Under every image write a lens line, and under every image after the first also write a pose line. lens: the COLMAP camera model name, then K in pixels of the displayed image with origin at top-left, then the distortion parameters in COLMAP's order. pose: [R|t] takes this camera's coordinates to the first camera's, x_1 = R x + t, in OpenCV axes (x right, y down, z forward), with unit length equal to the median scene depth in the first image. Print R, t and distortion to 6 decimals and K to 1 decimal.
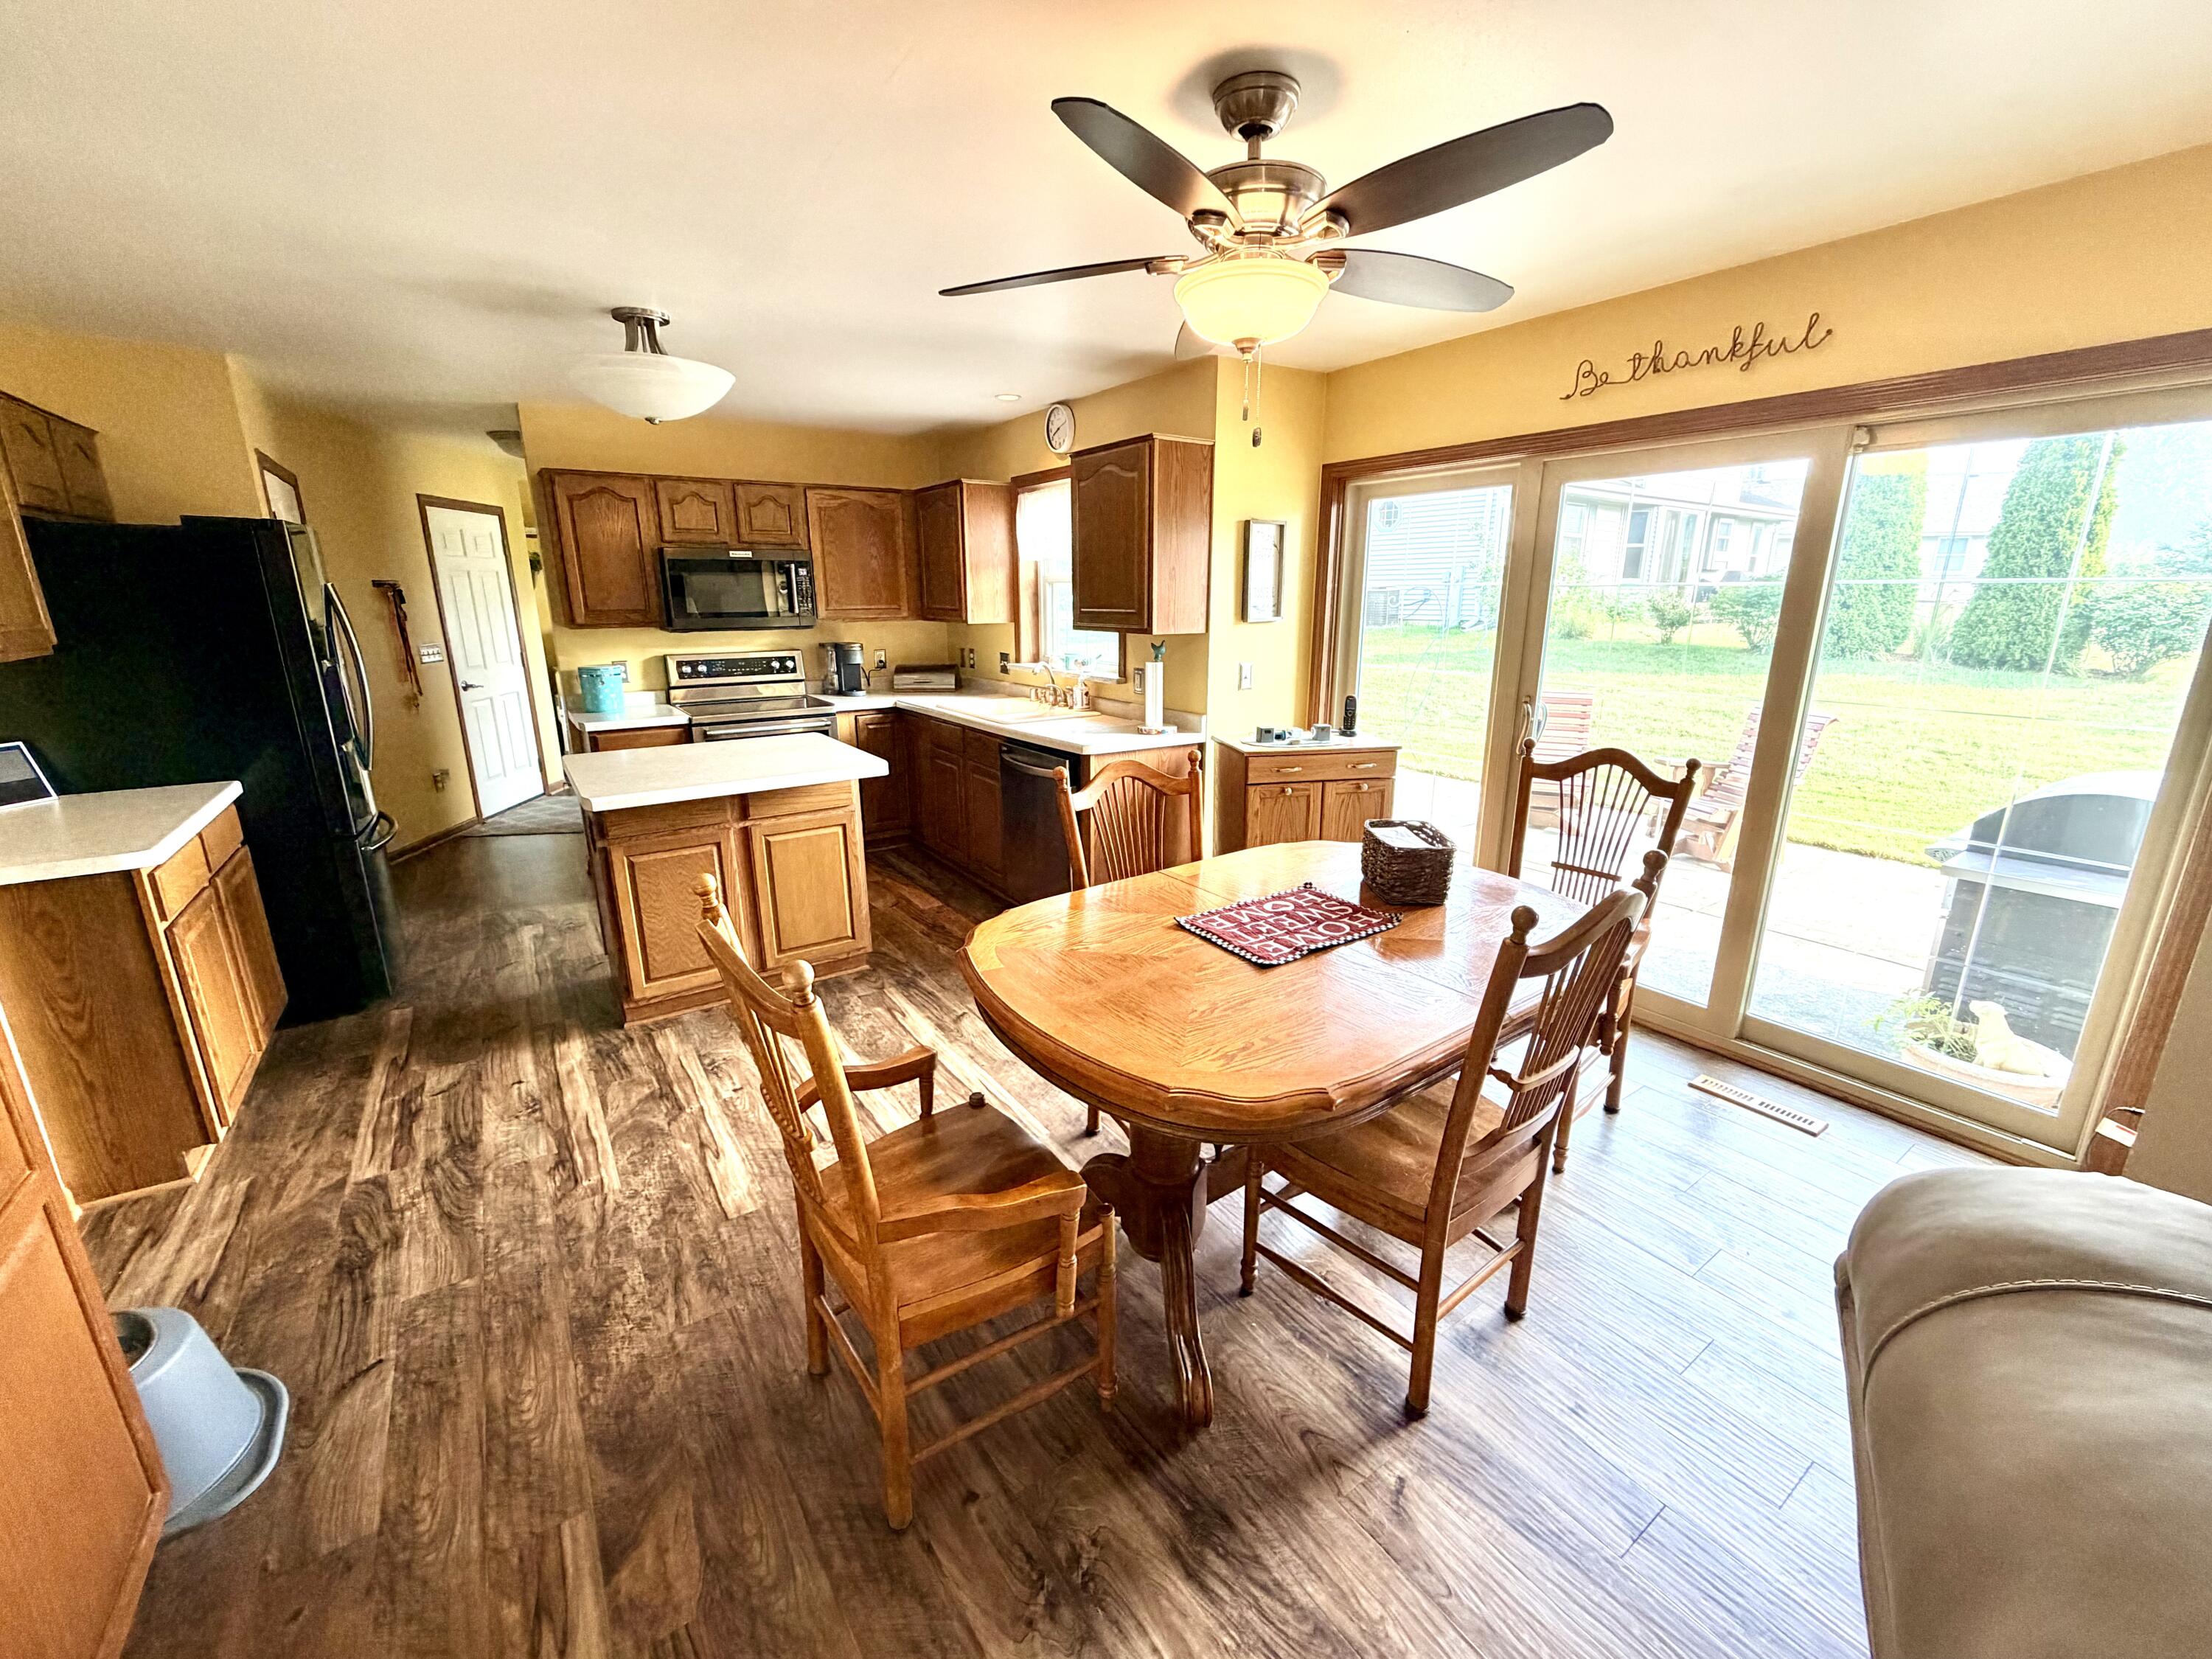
lens RADIAL K [[884.7, 0, 1109.3], [0, 884.7, 828.2], [0, 0, 1]] dist [-0.004347, 0.000363]
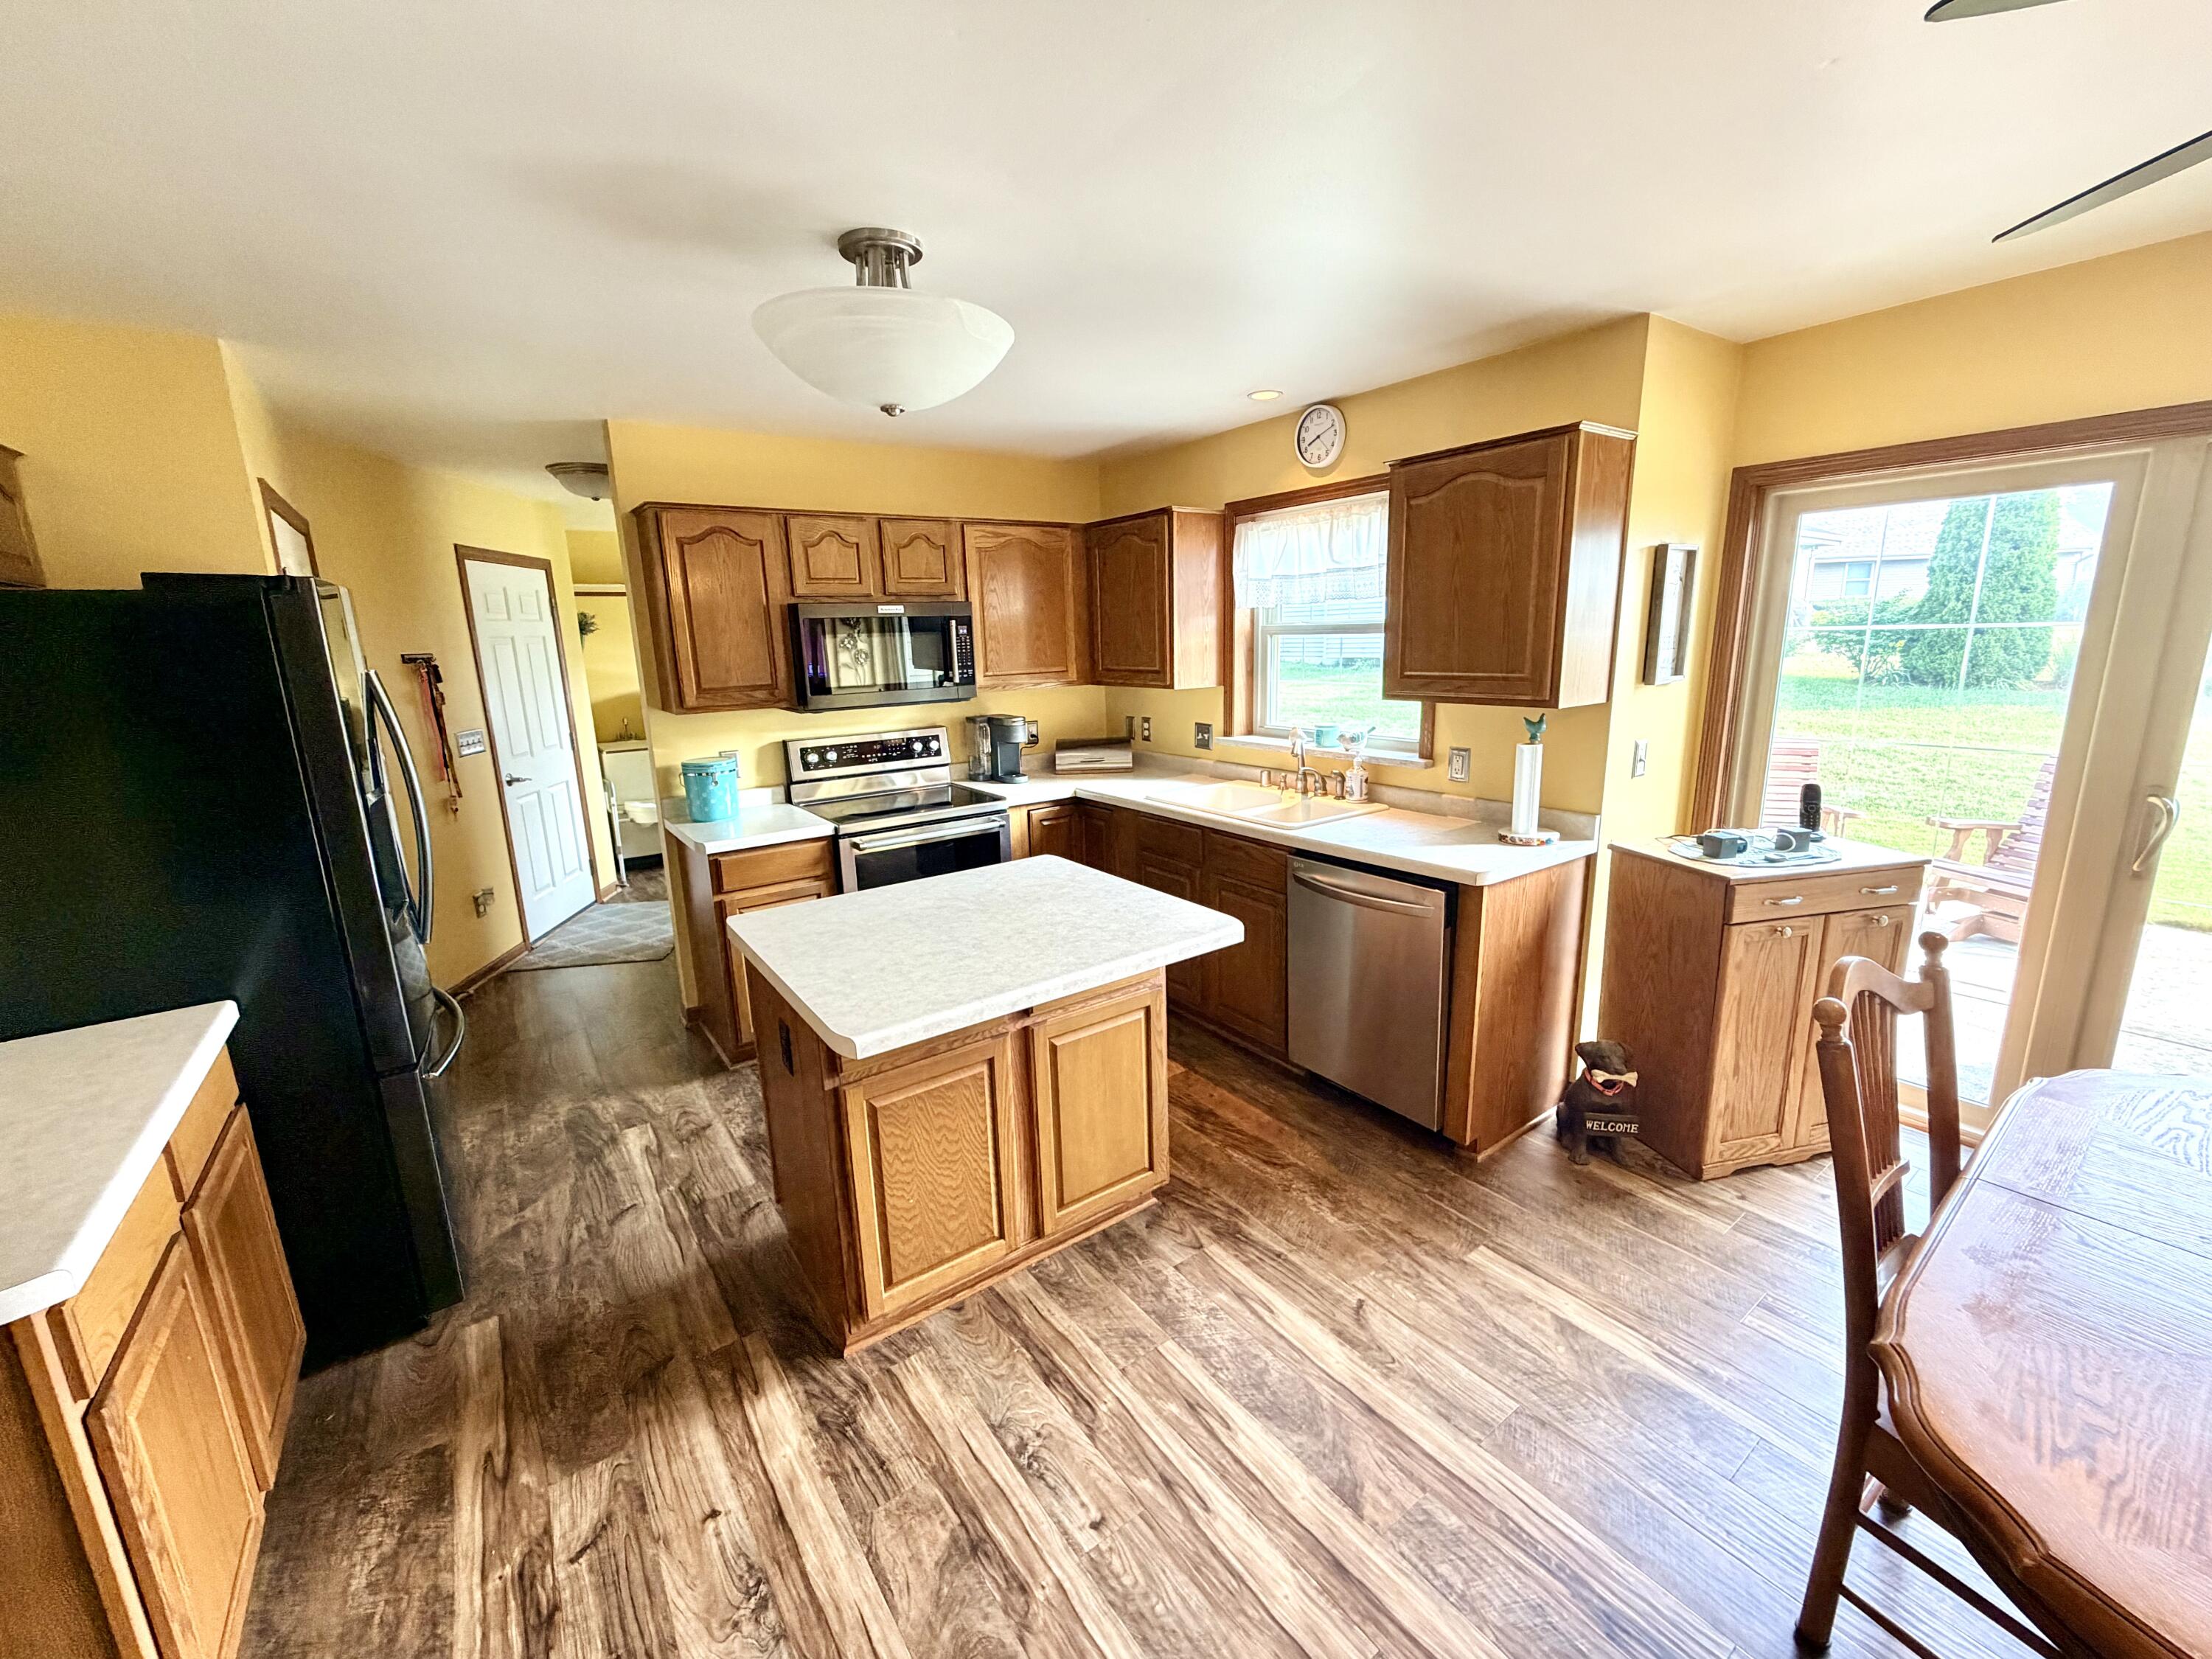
lens RADIAL K [[884.7, 0, 1107.7], [0, 884.7, 827.0], [0, 0, 1]] dist [-0.004347, 0.000363]
pose [[0.999472, -0.029771, 0.013020, -0.278494], [0.030344, 0.998465, -0.046341, -0.091022], [-0.011620, 0.046712, 0.998841, 0.272574]]
